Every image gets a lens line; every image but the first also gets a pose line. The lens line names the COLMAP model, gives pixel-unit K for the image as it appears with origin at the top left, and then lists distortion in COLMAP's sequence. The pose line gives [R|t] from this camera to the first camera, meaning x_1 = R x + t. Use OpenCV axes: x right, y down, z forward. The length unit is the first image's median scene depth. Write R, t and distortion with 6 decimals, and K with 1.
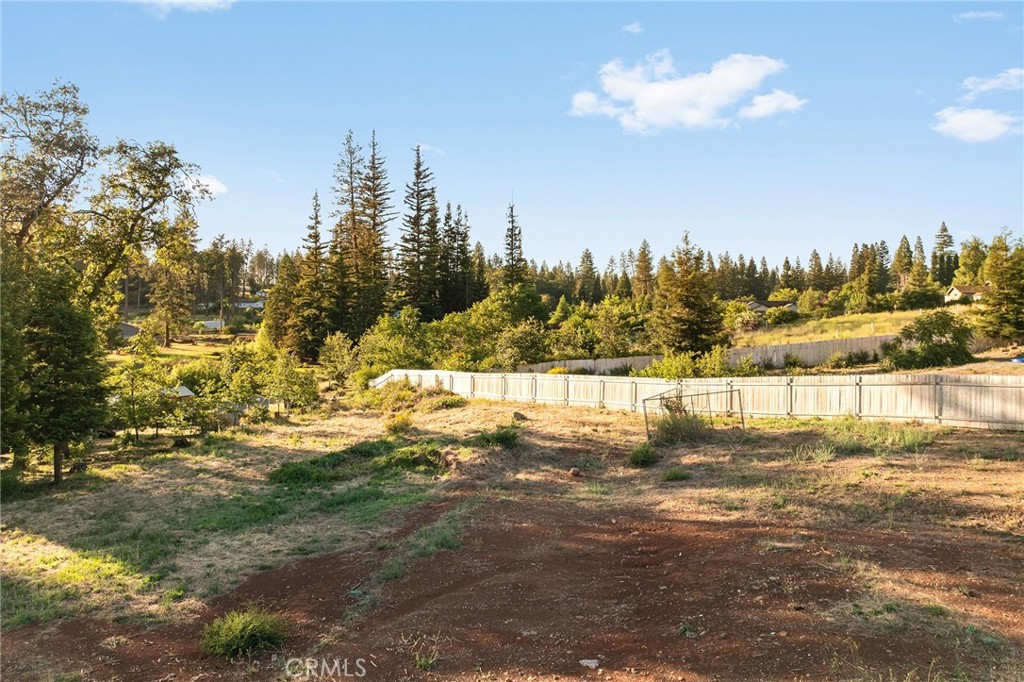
lens RADIAL K [[722.8, 0, 516.0], [0, 722.8, 308.6], [0, 0, 1]] dist [-0.056401, 0.025078]
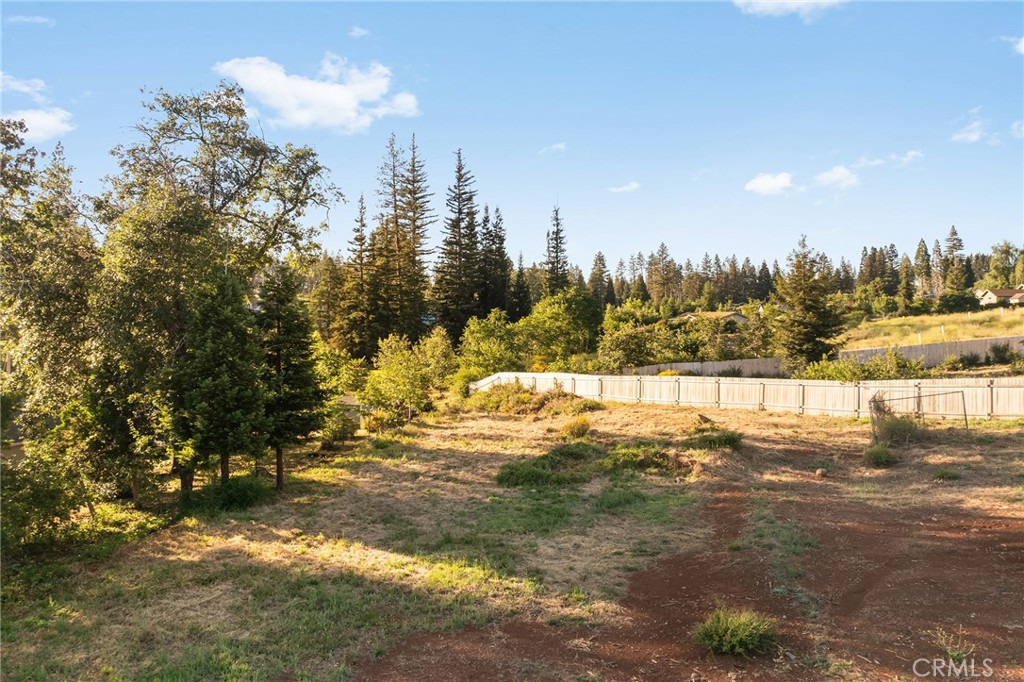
lens RADIAL K [[722.8, 0, 516.0], [0, 722.8, 308.6], [0, 0, 1]] dist [-0.056401, 0.025078]
pose [[0.999993, 0.000752, 0.003703, -0.150353], [-0.000737, 0.999991, -0.004080, -0.000047], [-0.003706, 0.004077, 0.999985, -0.003245]]
